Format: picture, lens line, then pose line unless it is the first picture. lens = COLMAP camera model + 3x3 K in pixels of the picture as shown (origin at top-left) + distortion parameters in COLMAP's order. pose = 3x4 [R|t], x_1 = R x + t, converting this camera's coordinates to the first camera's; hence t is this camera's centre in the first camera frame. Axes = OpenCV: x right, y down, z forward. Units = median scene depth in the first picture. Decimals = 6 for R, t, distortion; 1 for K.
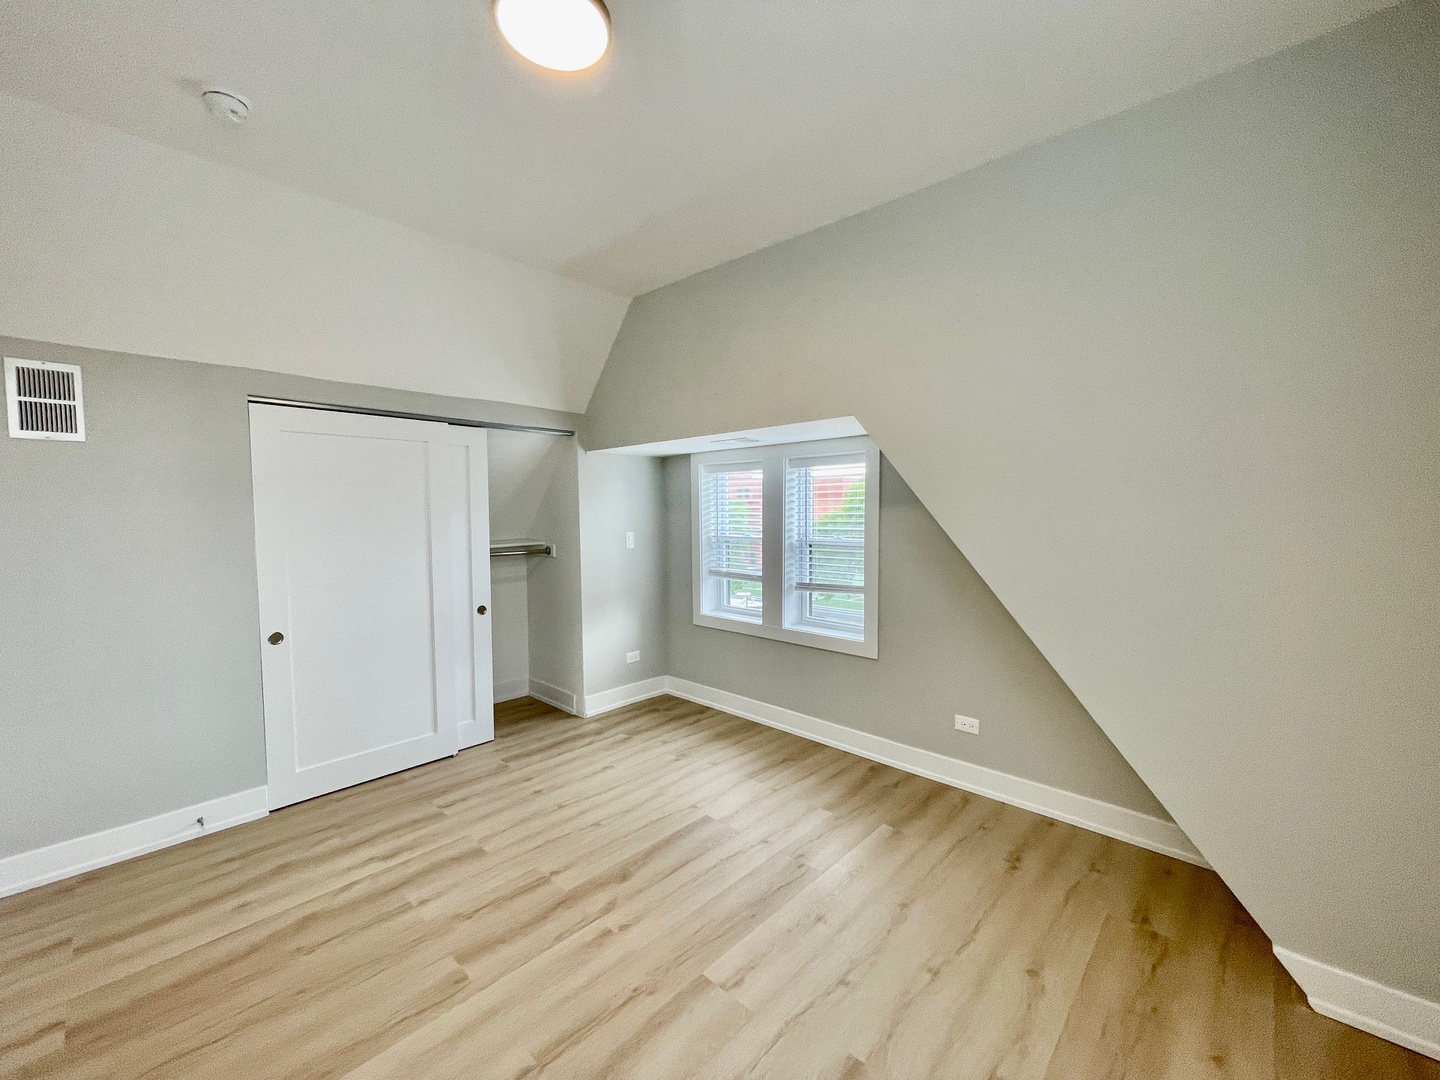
lens RADIAL K [[584.7, 0, 716.9], [0, 584.7, 544.5], [0, 0, 1]] dist [-0.001112, 0.000304]
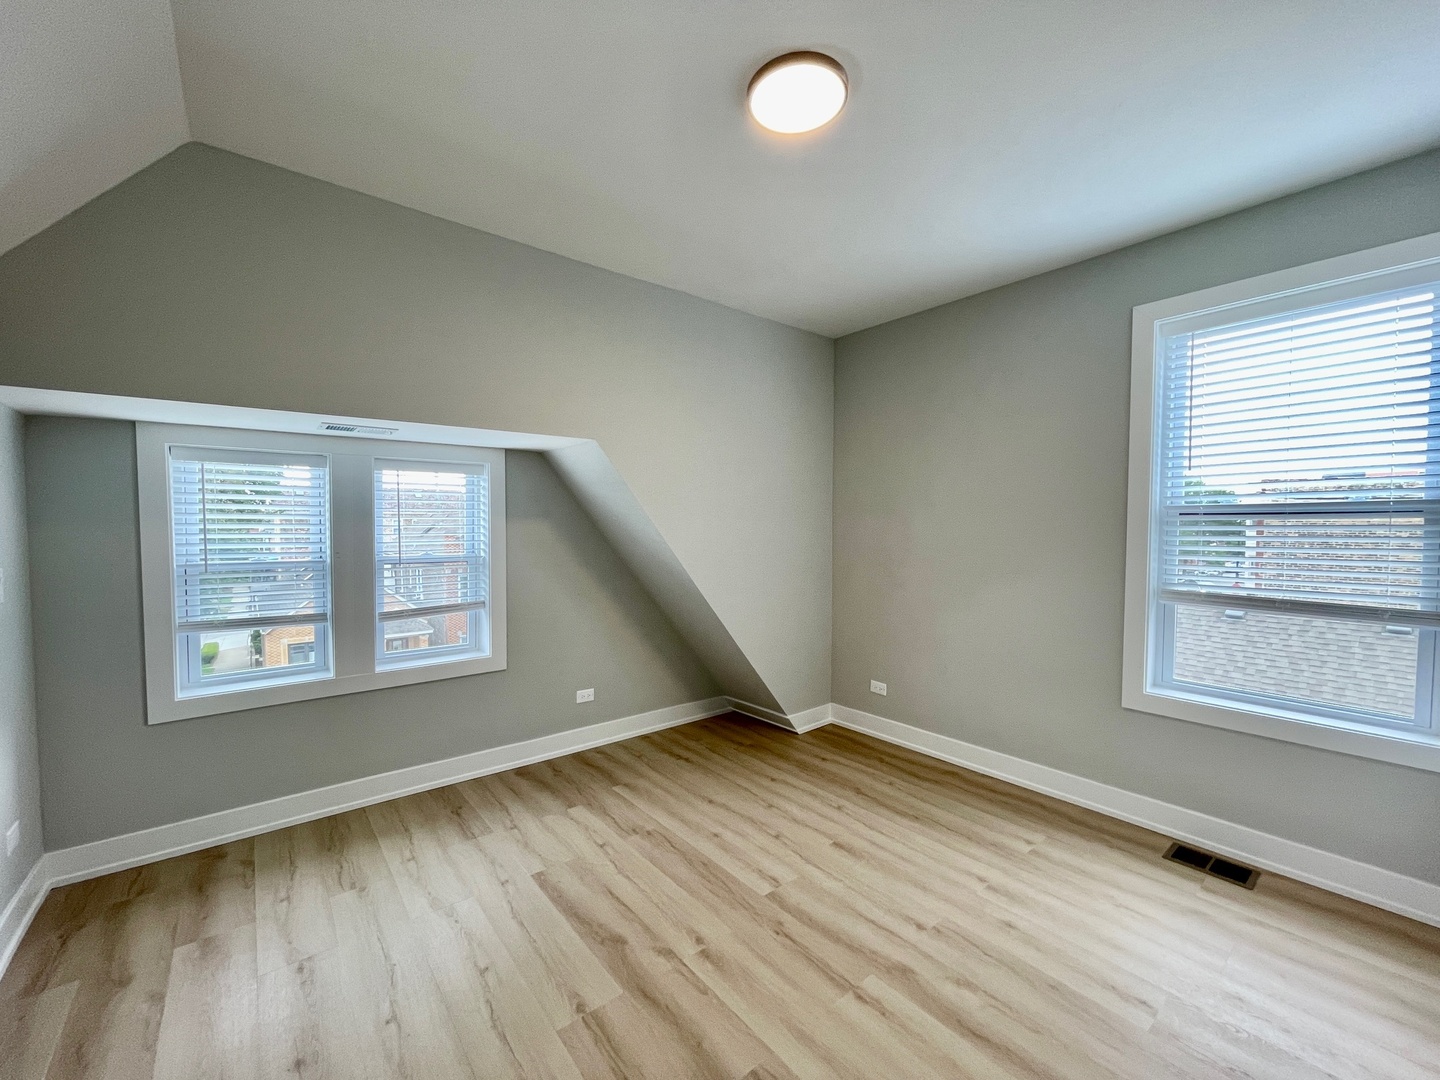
lens RADIAL K [[584.7, 0, 717.2], [0, 584.7, 540.8], [0, 0, 1]] dist [-0.001112, 0.000304]
pose [[0.134032, -0.023122, 0.990707, -0.743112], [0.060908, 0.998030, 0.015053, -0.020989], [-0.989103, 0.058325, 0.135177, 0.530962]]
